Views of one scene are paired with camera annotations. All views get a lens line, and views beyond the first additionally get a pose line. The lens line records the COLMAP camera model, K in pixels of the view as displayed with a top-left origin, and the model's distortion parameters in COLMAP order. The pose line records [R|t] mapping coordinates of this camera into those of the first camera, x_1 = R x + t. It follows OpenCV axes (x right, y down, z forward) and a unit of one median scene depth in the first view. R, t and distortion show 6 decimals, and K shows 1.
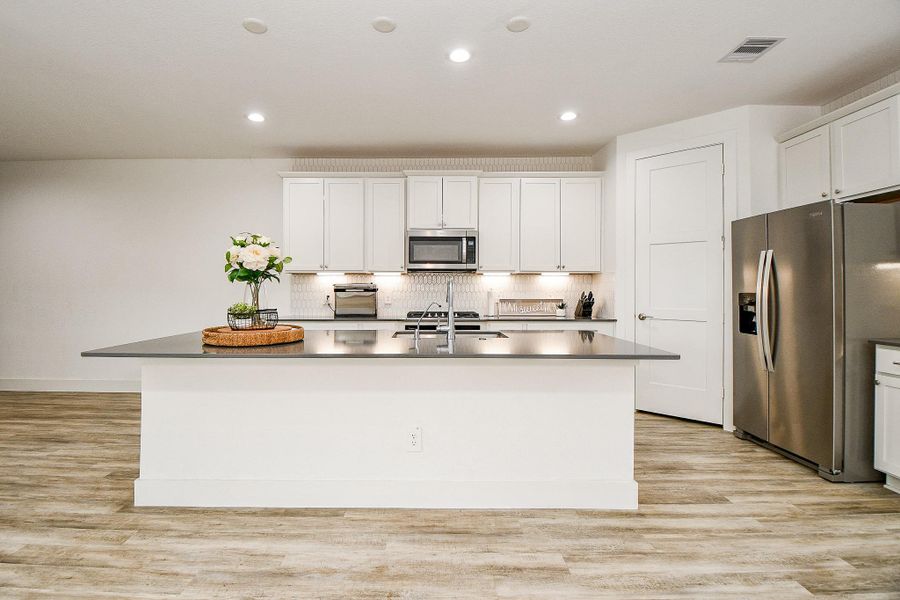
lens RADIAL K [[454.3, 0, 448.0], [0, 454.3, 290.5], [0, 0, 1]] dist [-0.001883, -0.000749]
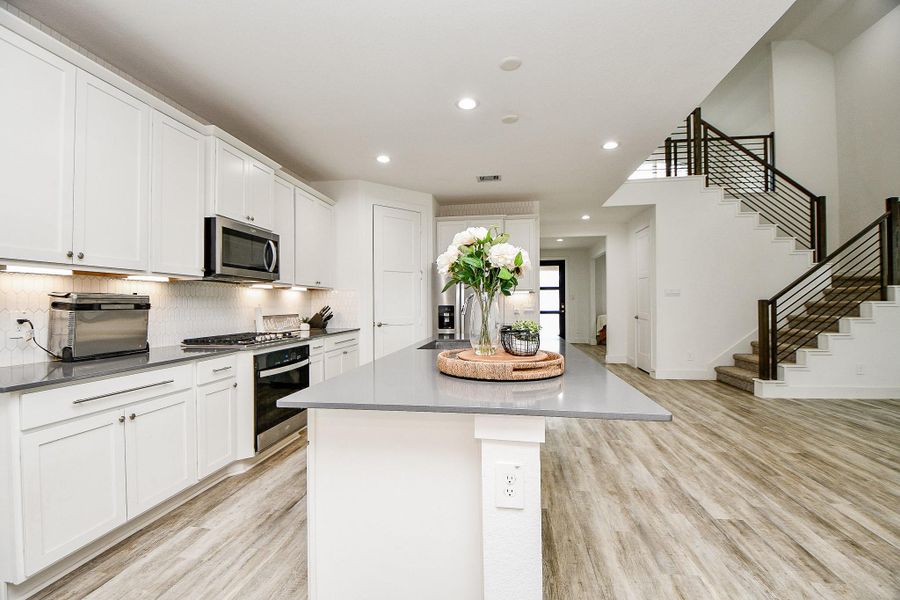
lens RADIAL K [[400.0, 0, 455.6], [0, 400.0, 304.9], [0, 0, 1]] dist [0.004154, -0.016507]
pose [[0.125791, -0.000842, 0.992056, -1.233617], [0.008750, 0.999962, -0.000261, 0.005541], [-0.992018, 0.008713, 0.125794, 1.109661]]
